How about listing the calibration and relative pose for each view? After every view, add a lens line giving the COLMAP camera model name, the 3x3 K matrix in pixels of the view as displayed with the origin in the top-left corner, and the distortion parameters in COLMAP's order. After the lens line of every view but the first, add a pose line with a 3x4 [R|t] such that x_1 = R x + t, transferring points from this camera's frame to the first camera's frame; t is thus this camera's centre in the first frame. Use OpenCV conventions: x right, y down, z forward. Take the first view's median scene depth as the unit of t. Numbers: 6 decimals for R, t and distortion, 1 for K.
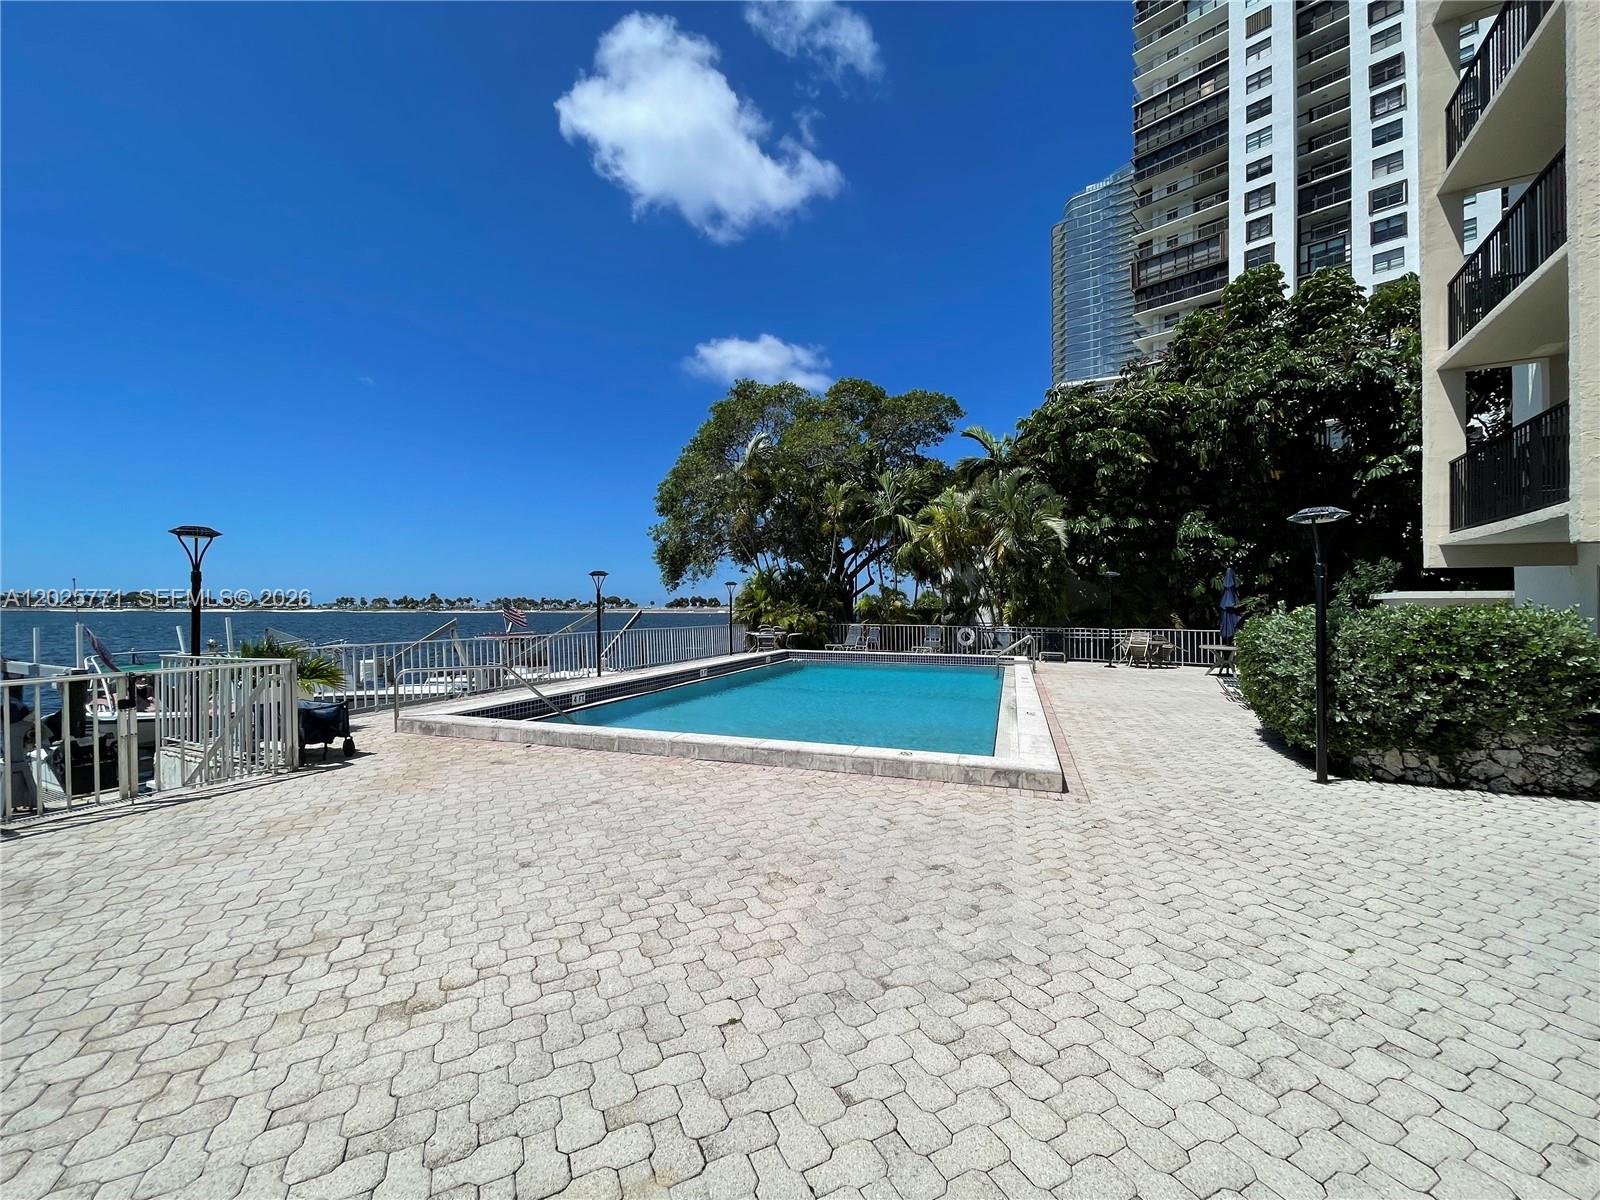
lens RADIAL K [[638.5, 0, 797.5], [0, 638.5, 599.3], [0, 0, 1]] dist [0.002253, -0.001254]
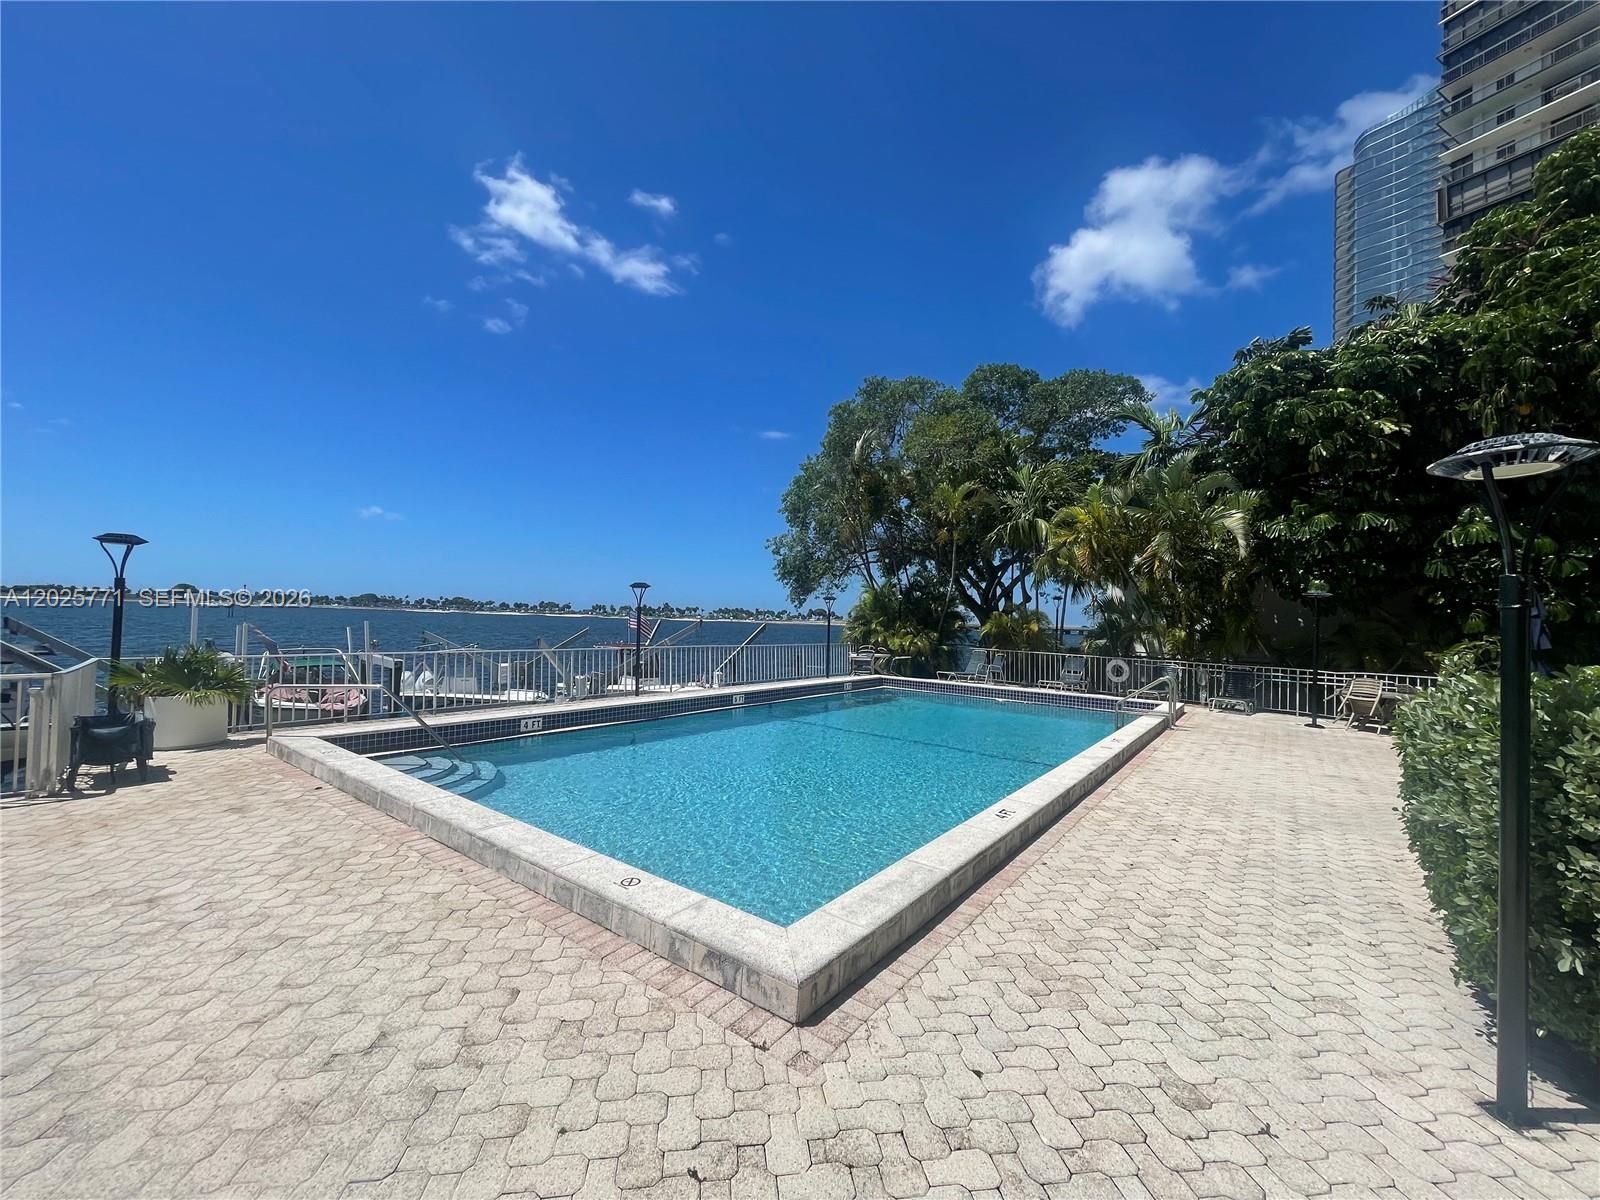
lens RADIAL K [[638.5, 0, 799.7], [0, 638.5, 597.2], [0, 0, 1]] dist [0.002253, -0.001254]
pose [[0.947886, 0.015144, -0.318249, 0.141188], [-0.023333, 0.999487, -0.021933, -0.005616], [0.317754, 0.028216, 0.947753, 0.127417]]
